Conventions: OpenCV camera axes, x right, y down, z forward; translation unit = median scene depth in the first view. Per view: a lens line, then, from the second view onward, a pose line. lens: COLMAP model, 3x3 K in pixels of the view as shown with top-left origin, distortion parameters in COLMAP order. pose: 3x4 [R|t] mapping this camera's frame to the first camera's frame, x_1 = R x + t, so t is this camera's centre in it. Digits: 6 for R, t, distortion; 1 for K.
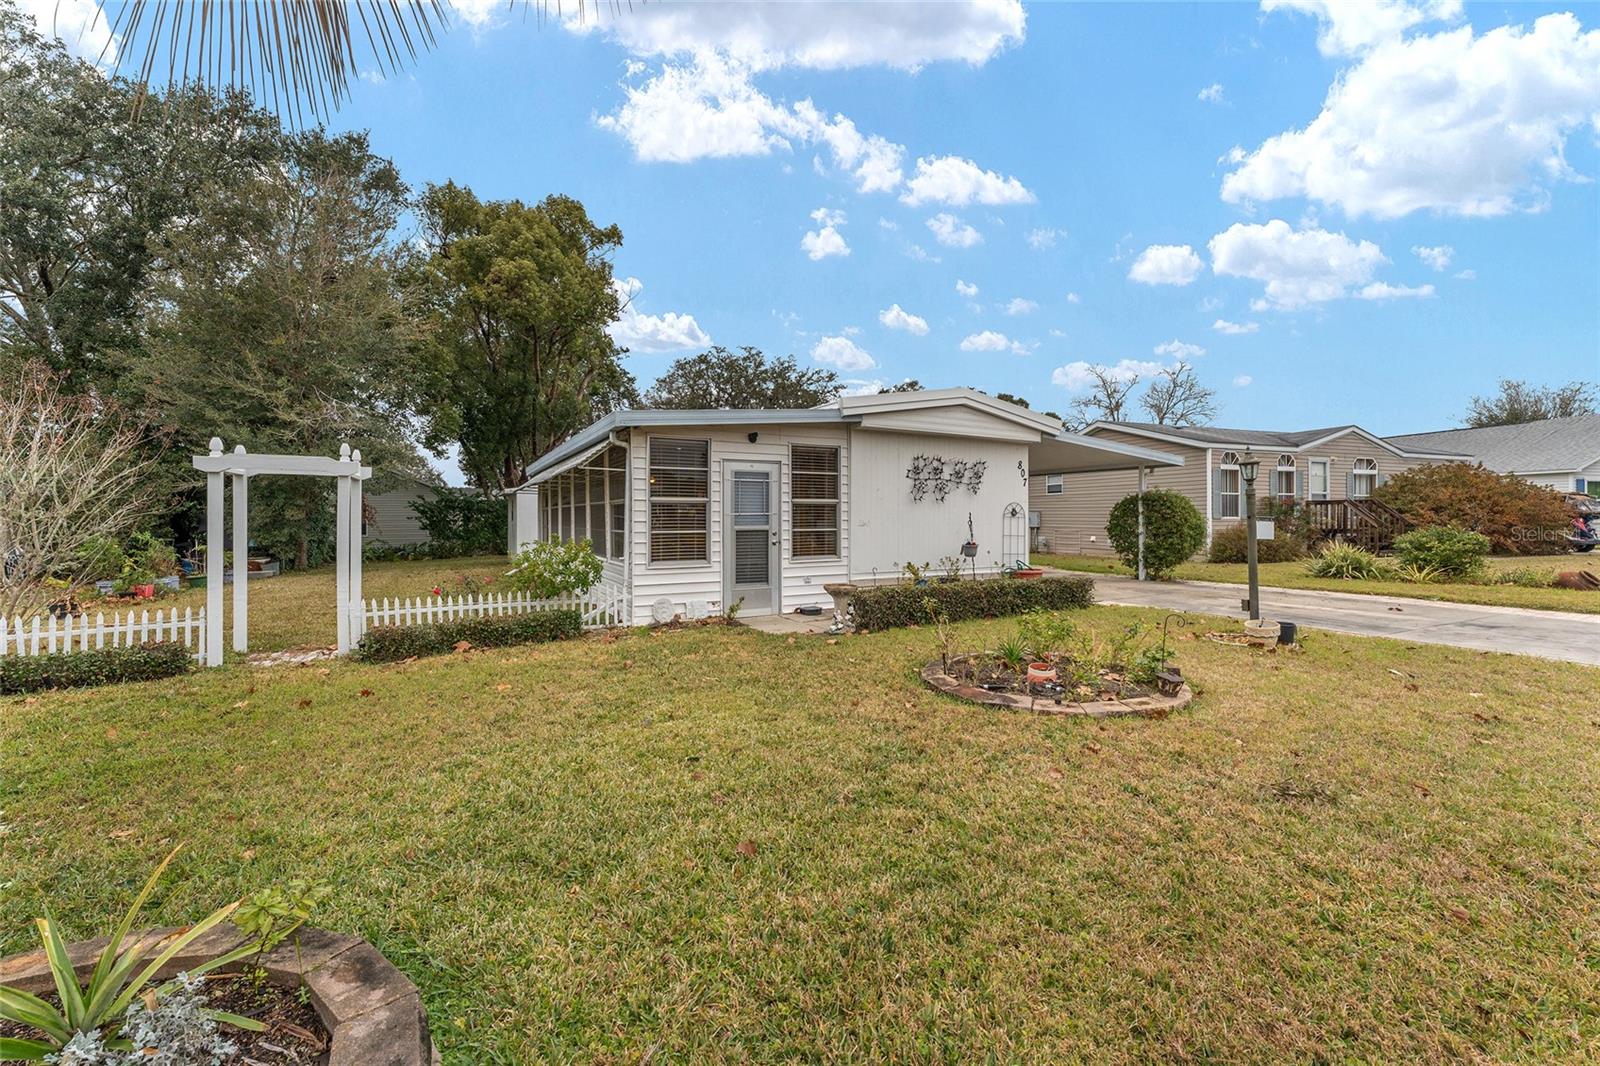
lens RADIAL K [[622.2, 0, 798.4], [0, 622.2, 519.3], [0, 0, 1]] dist [0.014562, 0.000028]
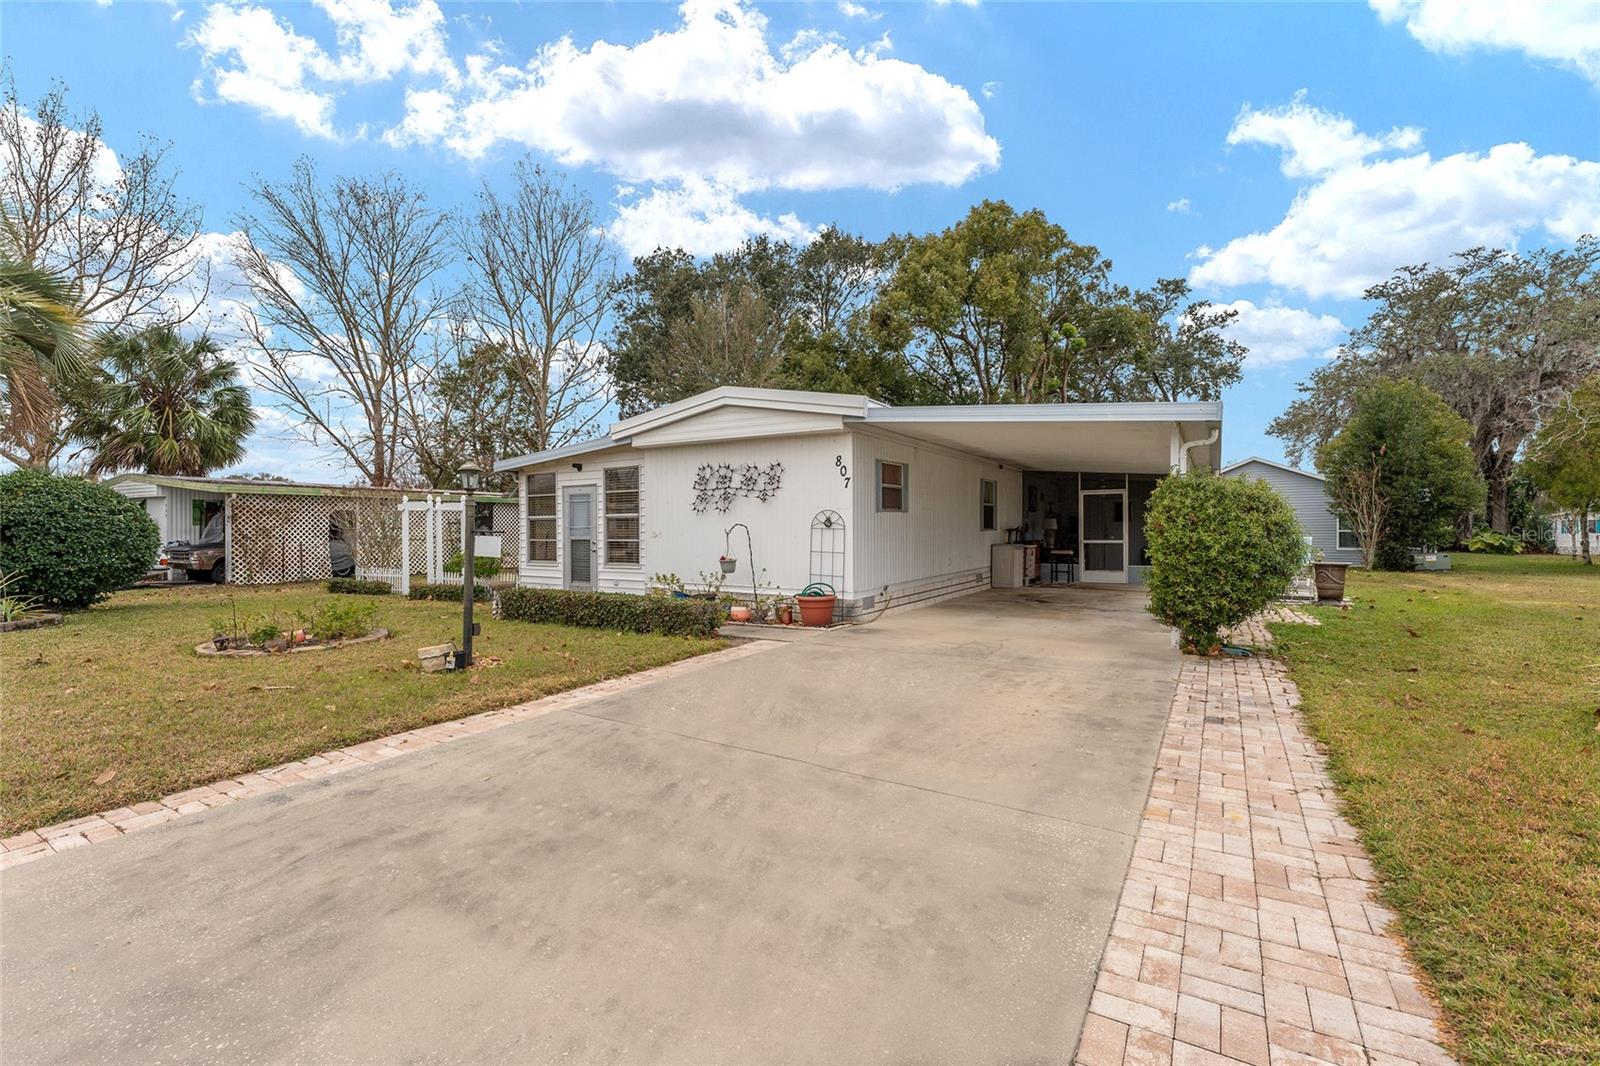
lens RADIAL K [[694.1, 0, 800.0], [0, 694.1, 533.0], [0, 0, 1]] dist [-0.001111, 0.000169]
pose [[0.498533, 0.002398, -0.866868, 1.208893], [-0.000311, 0.999997, 0.002587, -0.000243], [0.866871, -0.001020, 0.498532, 0.596279]]
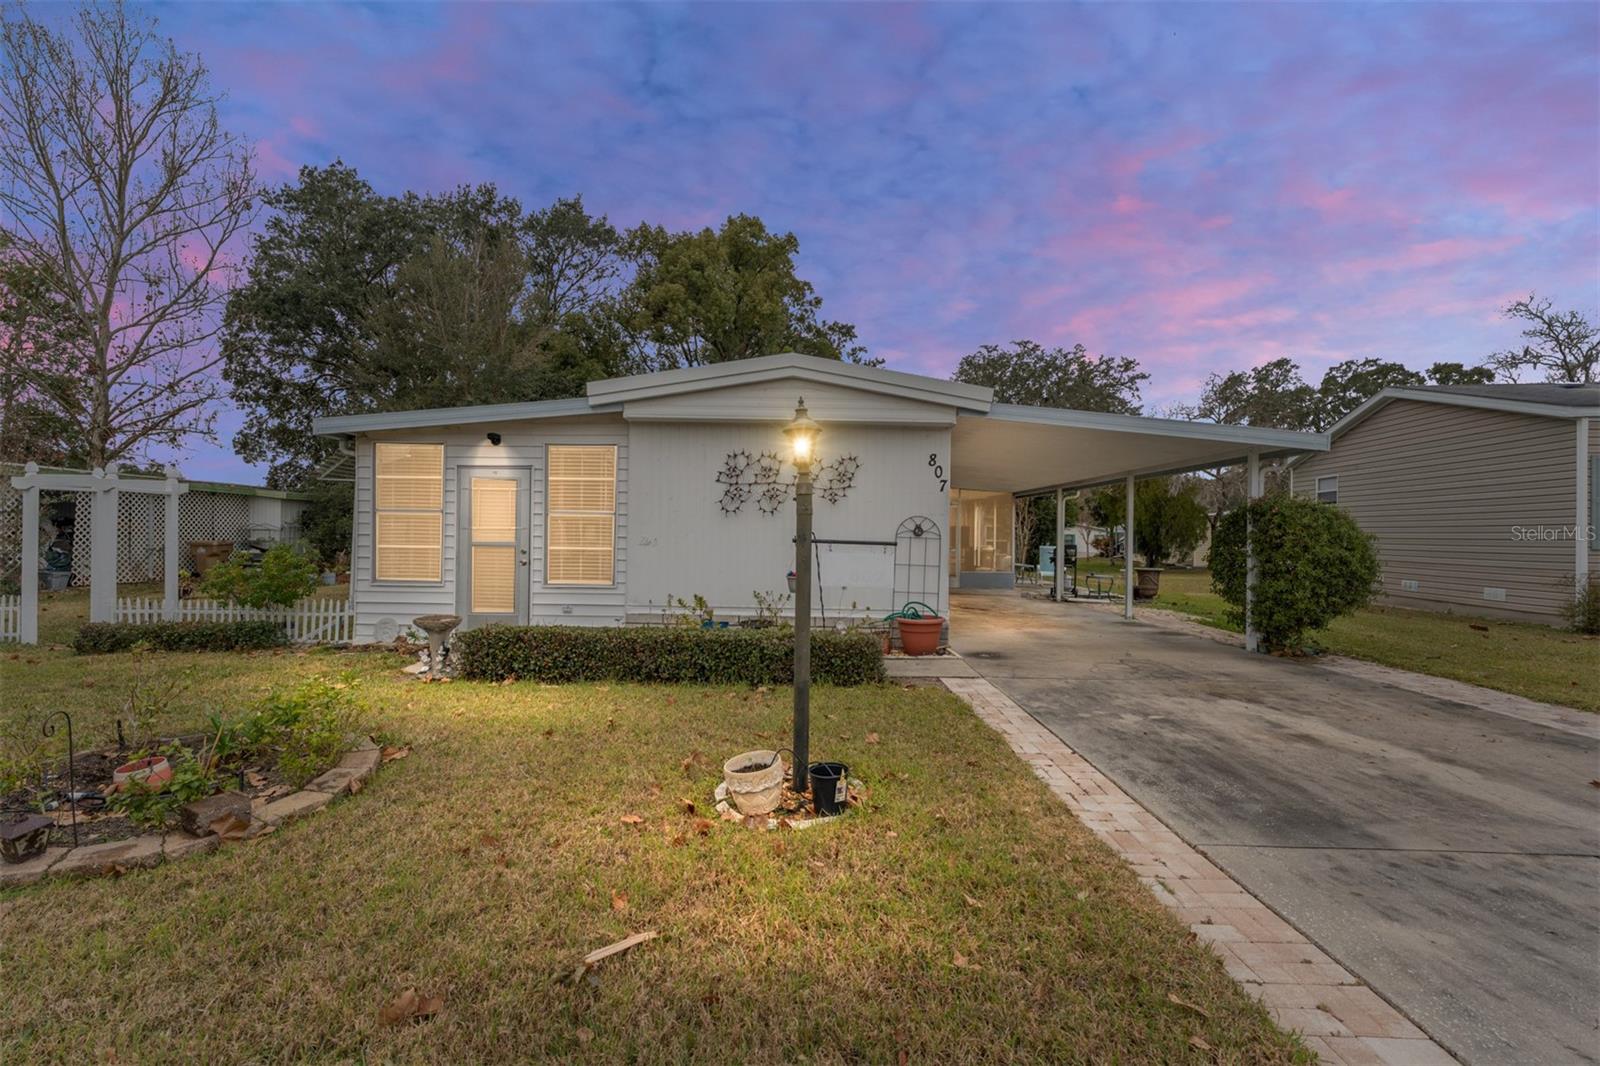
lens RADIAL K [[667.5, 0, 800.0], [0, 667.5, 533.0], [0, 0, 1]] dist [0.001155, 0.000028]
pose [[0.875542, 0.010437, -0.483030, 0.648084], [-0.016677, 0.999824, -0.008625, -0.000523], [0.482855, 0.015607, 0.875561, 0.346315]]
